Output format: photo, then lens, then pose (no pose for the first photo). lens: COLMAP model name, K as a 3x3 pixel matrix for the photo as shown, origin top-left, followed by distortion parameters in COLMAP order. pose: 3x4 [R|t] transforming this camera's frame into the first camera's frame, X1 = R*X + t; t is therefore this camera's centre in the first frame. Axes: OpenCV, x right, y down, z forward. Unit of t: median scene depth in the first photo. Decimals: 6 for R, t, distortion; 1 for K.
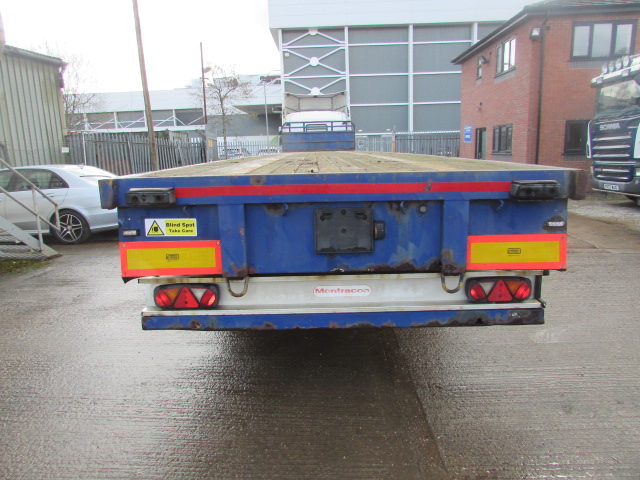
lens RADIAL K [[452.3, 0, 317.7], [0, 452.3, 239.4], [0, 0, 1]] dist [-0.052196, 0.033657]
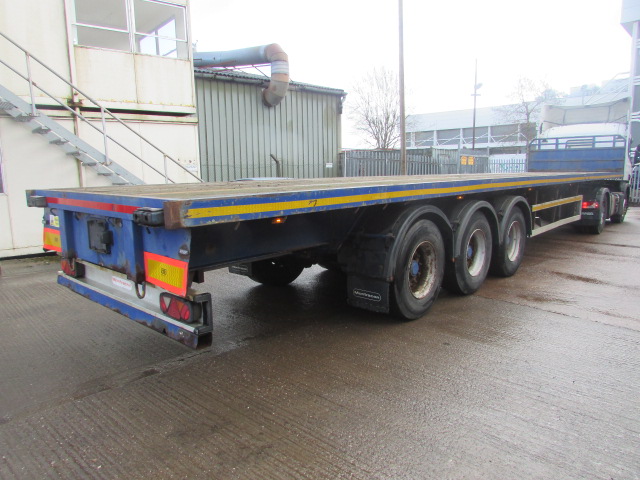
lens RADIAL K [[459.9, 0, 325.3], [0, 459.9, 242.3], [0, 0, 1]] dist [-0.057825, 0.059727]
pose [[0.752546, 0.116873, -0.648085, 0.220291], [-0.135549, 0.990543, 0.021234, -0.019072], [0.644438, 0.071868, 0.761272, 0.060489]]
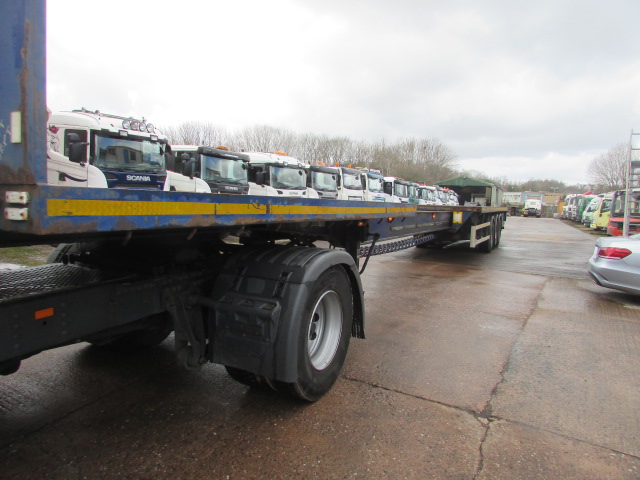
lens RADIAL K [[452.3, 0, 317.7], [0, 452.3, 239.4], [0, 0, 1]] dist [-0.052196, 0.033657]
pose [[-0.892745, -0.041056, 0.448688, -0.172647], [0.075381, 0.968194, 0.238576, -0.210818], [-0.444212, 0.246810, -0.861255, 1.128115]]
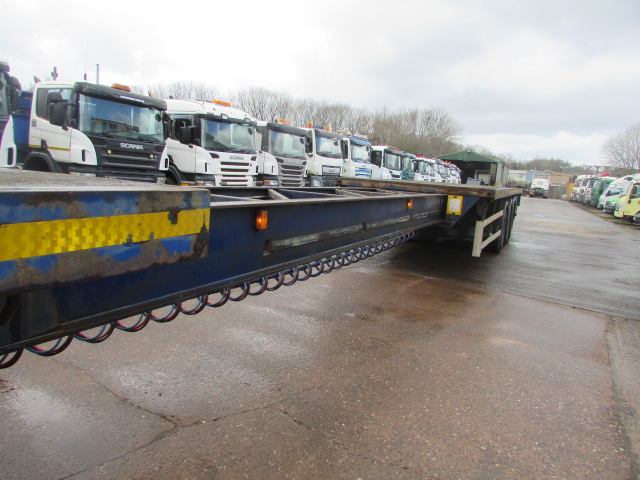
lens RADIAL K [[452.3, 0, 317.7], [0, 452.3, 239.4], [0, 0, 1]] dist [-0.052196, 0.033657]
pose [[-0.889877, -0.106514, 0.443592, -0.128755], [0.036379, 0.952697, 0.301738, -0.163224], [-0.454748, 0.284647, -0.843908, 0.848828]]
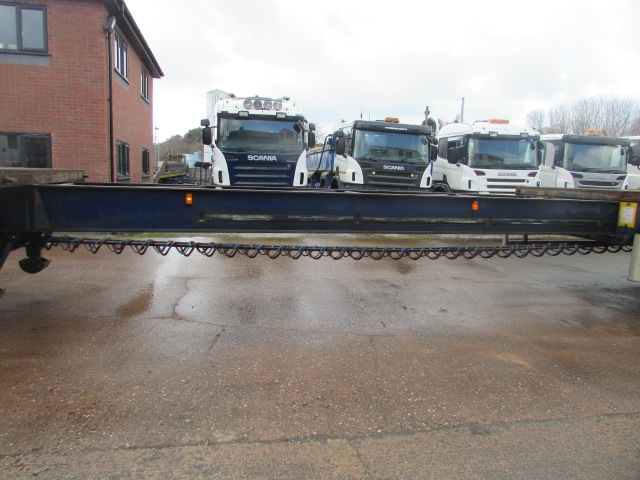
lens RADIAL K [[459.9, 0, 325.3], [0, 459.9, 242.3], [0, 0, 1]] dist [-0.057825, 0.059727]
pose [[-0.256838, -0.120631, 0.958897, -0.325207], [0.154391, 0.974316, 0.163924, -0.130045], [-0.954043, 0.190147, -0.231617, 0.713919]]
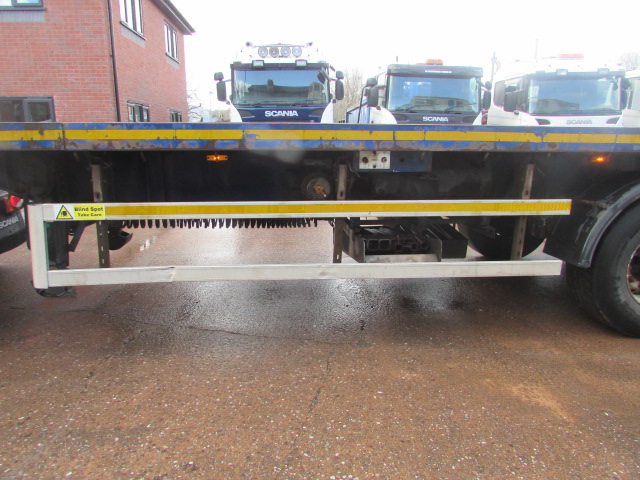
lens RADIAL K [[461.6, 0, 320.0], [0, 461.6, 240.0], [0, 0, 1]] dist [-0.049996, 0.038549]
pose [[-0.104039, -0.192248, 0.975816, -0.256313], [0.190657, 0.959089, 0.209280, -0.111258], [-0.976128, 0.207819, -0.063129, 0.641198]]
